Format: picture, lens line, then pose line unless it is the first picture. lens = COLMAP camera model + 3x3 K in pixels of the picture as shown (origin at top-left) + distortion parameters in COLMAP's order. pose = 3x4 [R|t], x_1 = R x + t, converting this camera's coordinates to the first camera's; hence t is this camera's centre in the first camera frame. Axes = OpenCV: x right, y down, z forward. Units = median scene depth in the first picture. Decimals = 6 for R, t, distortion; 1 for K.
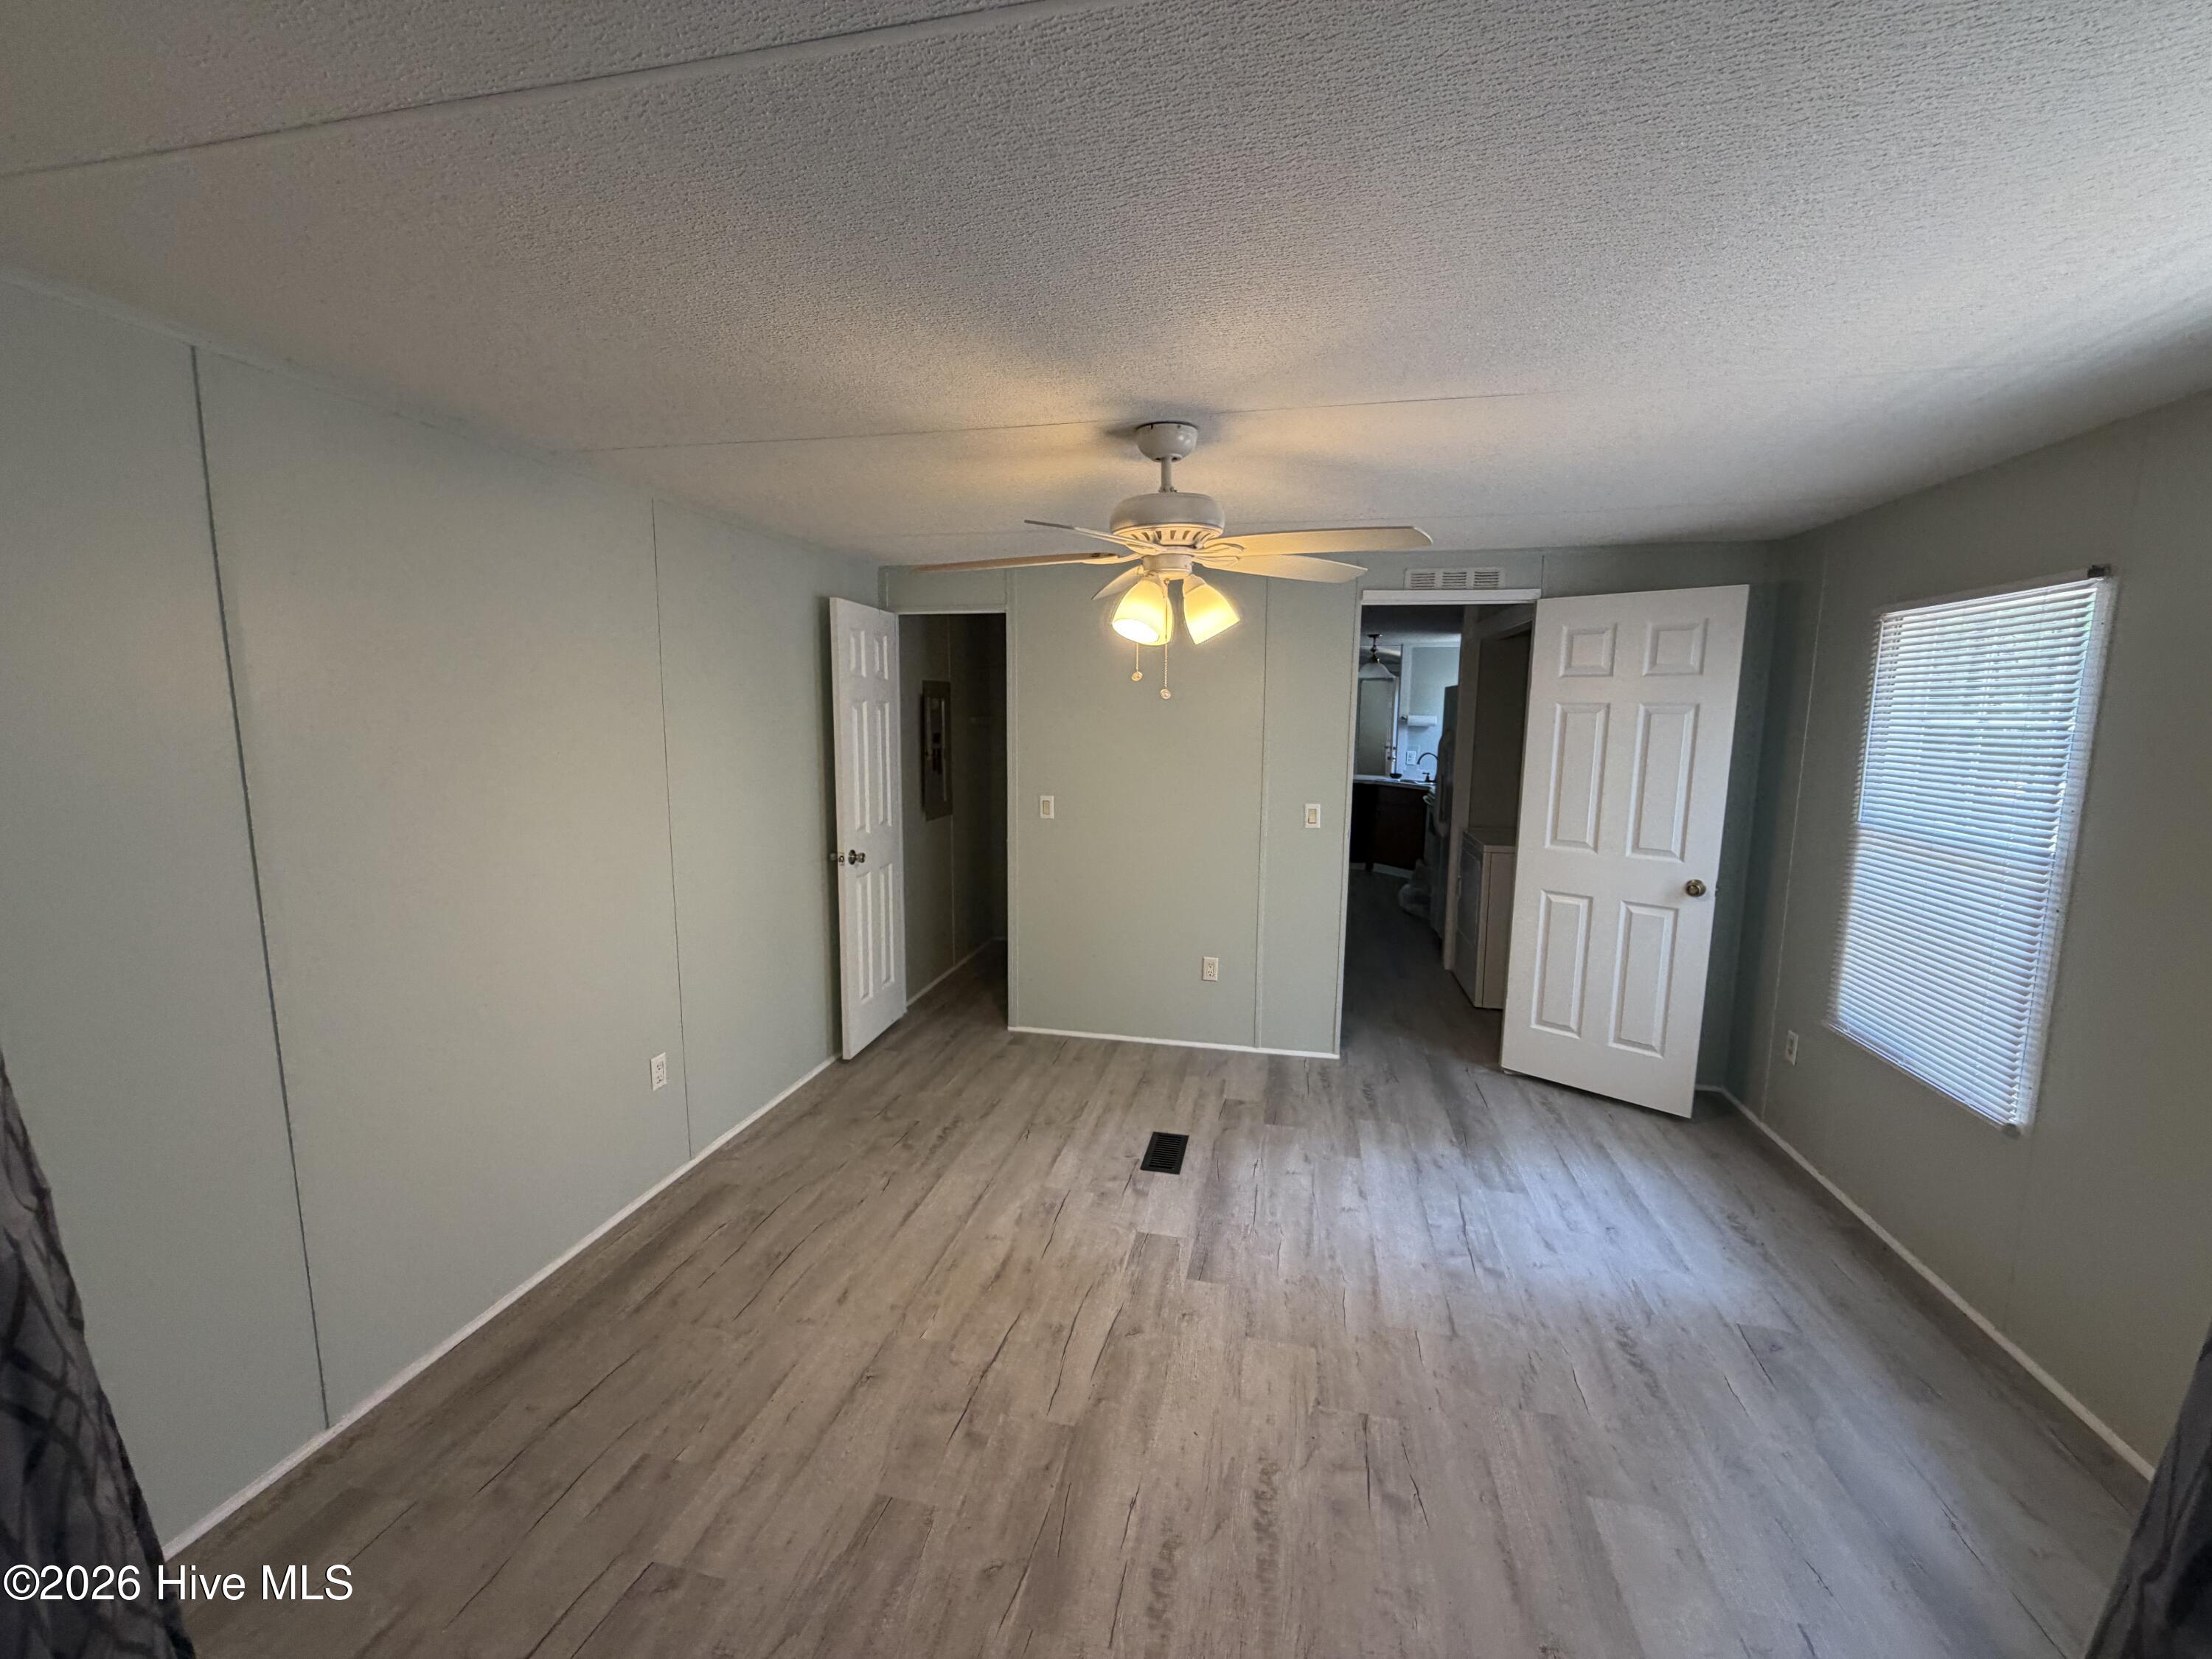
lens RADIAL K [[888.2, 0, 1101.8], [0, 888.2, 830.5], [0, 0, 1]] dist [-0.000571, -0.000242]
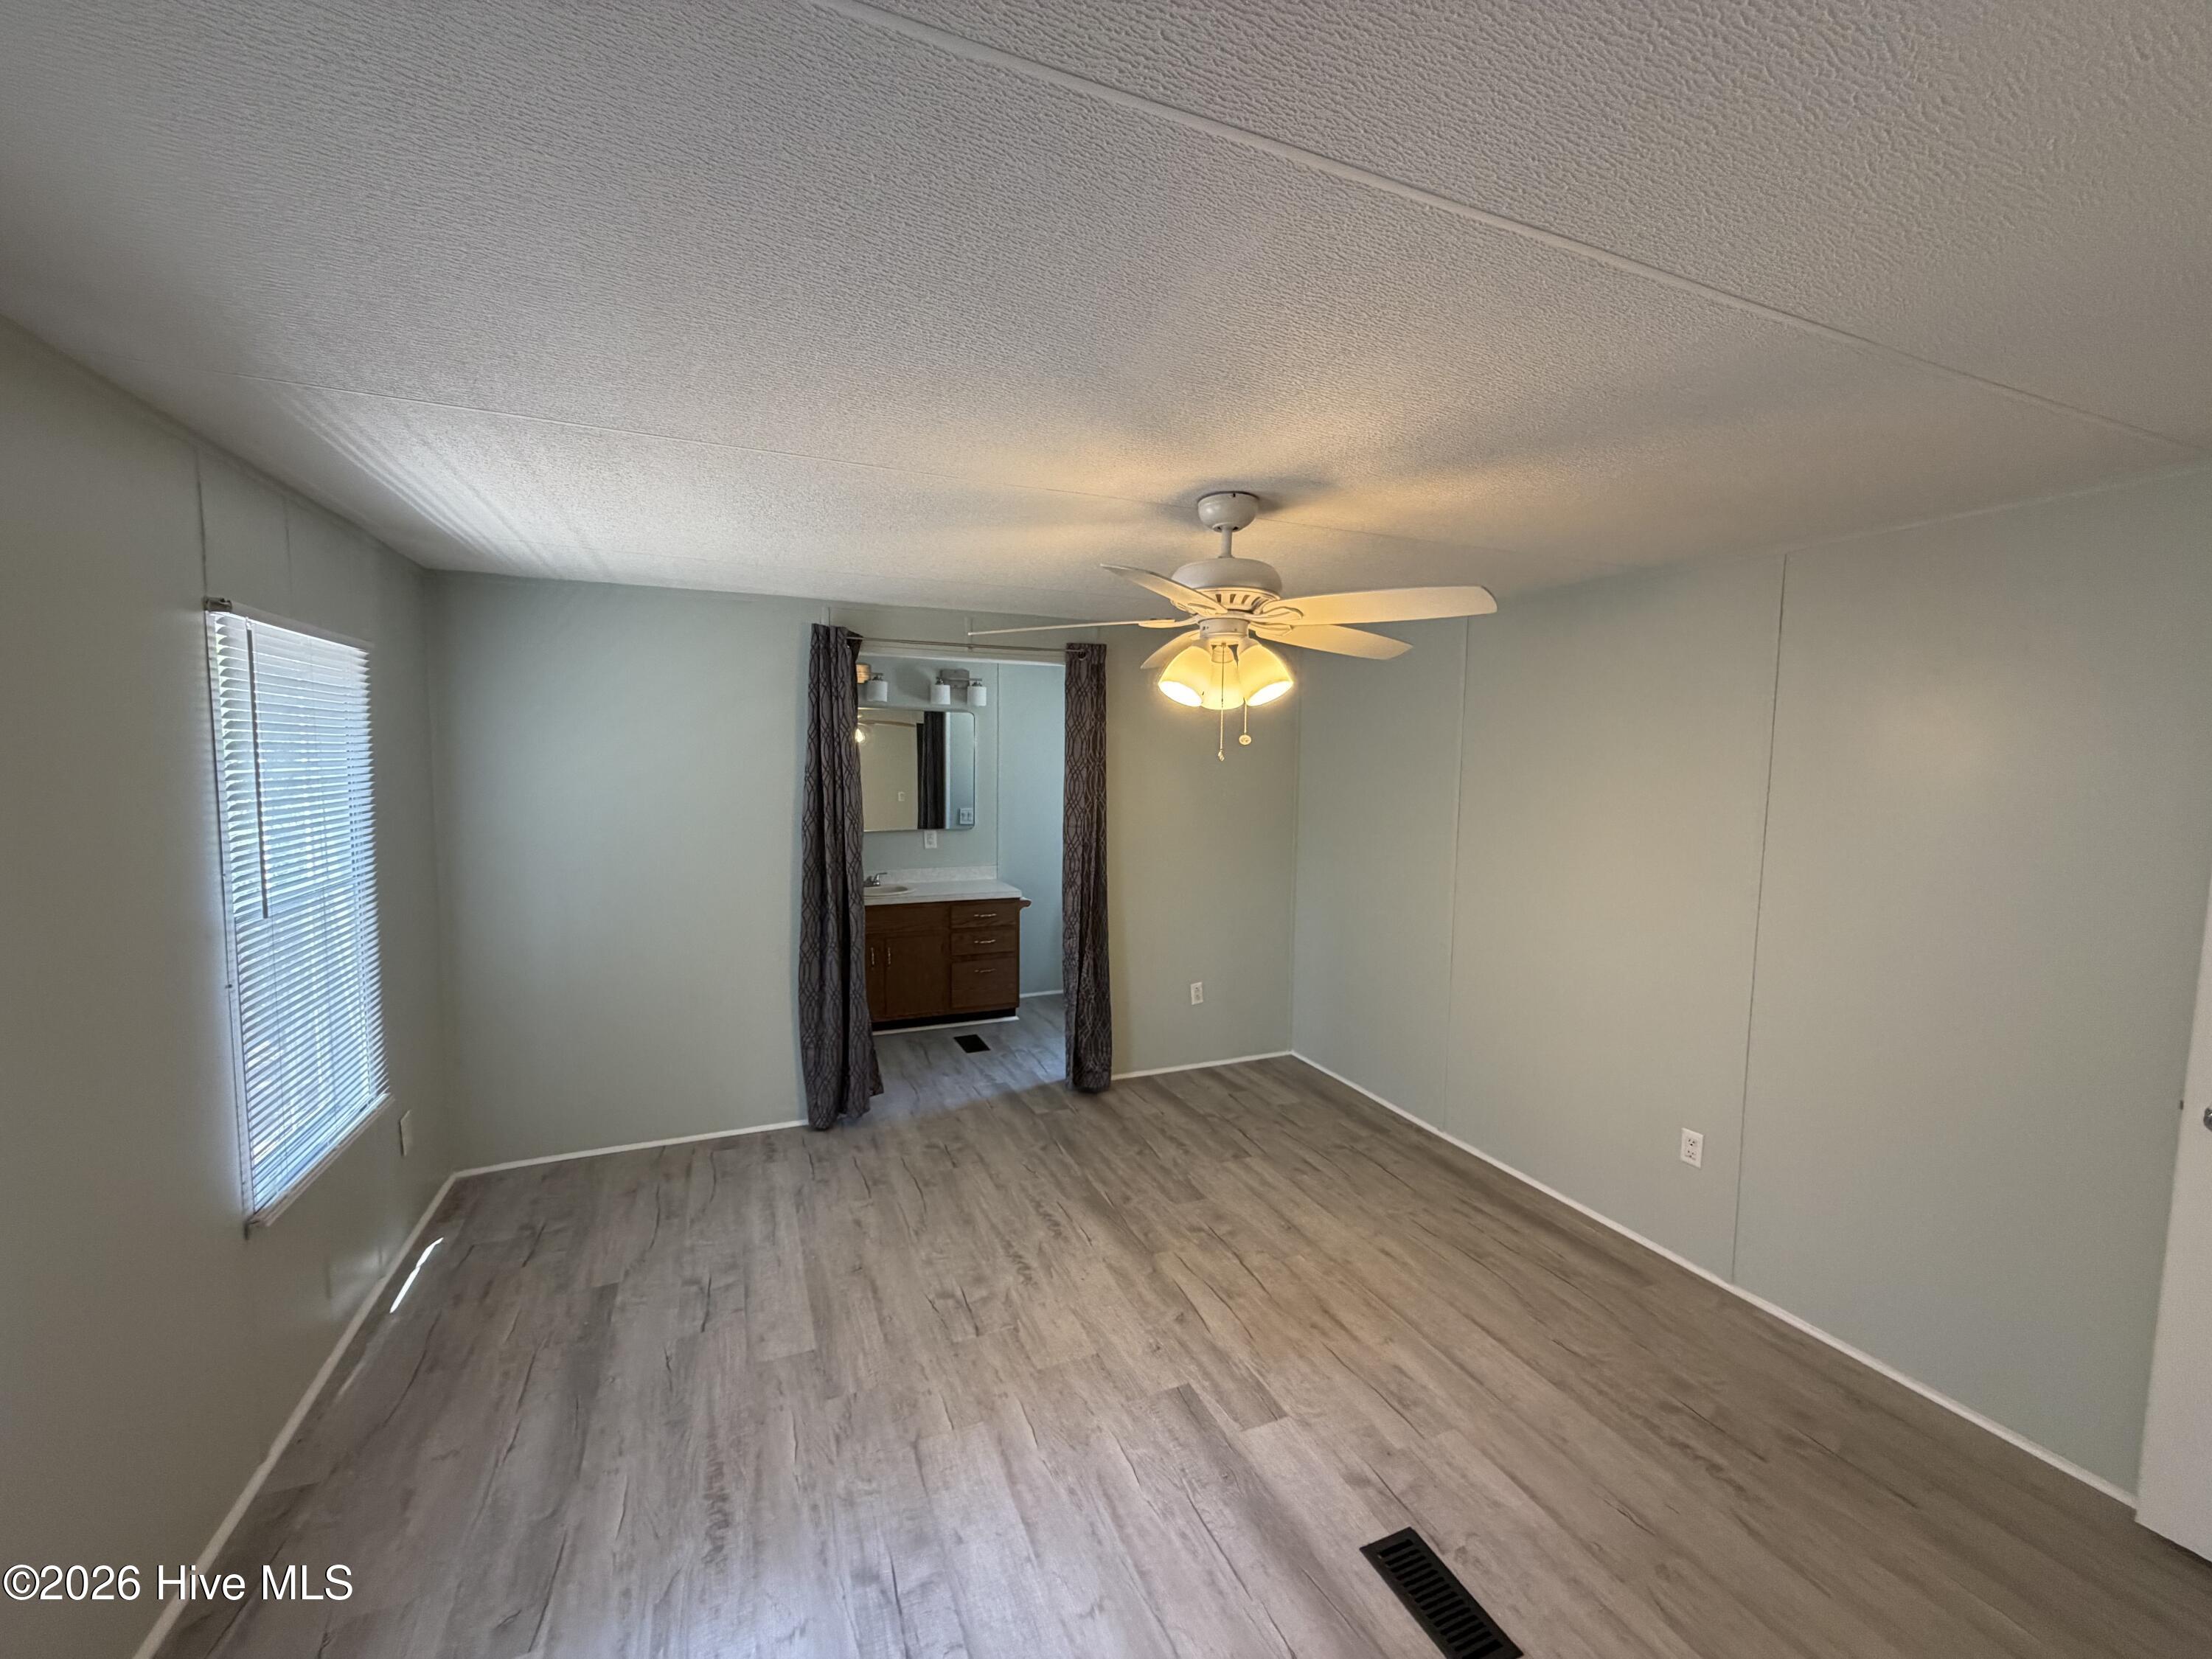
lens RADIAL K [[888.2, 0, 1105.6], [0, 888.2, 829.5], [0, 0, 1]] dist [-0.000571, -0.000242]
pose [[-0.814200, 0.029981, -0.579810, 0.743898], [-0.094793, 0.978400, 0.183705, -0.241763], [0.572794, 0.204534, -0.793771, 1.696920]]
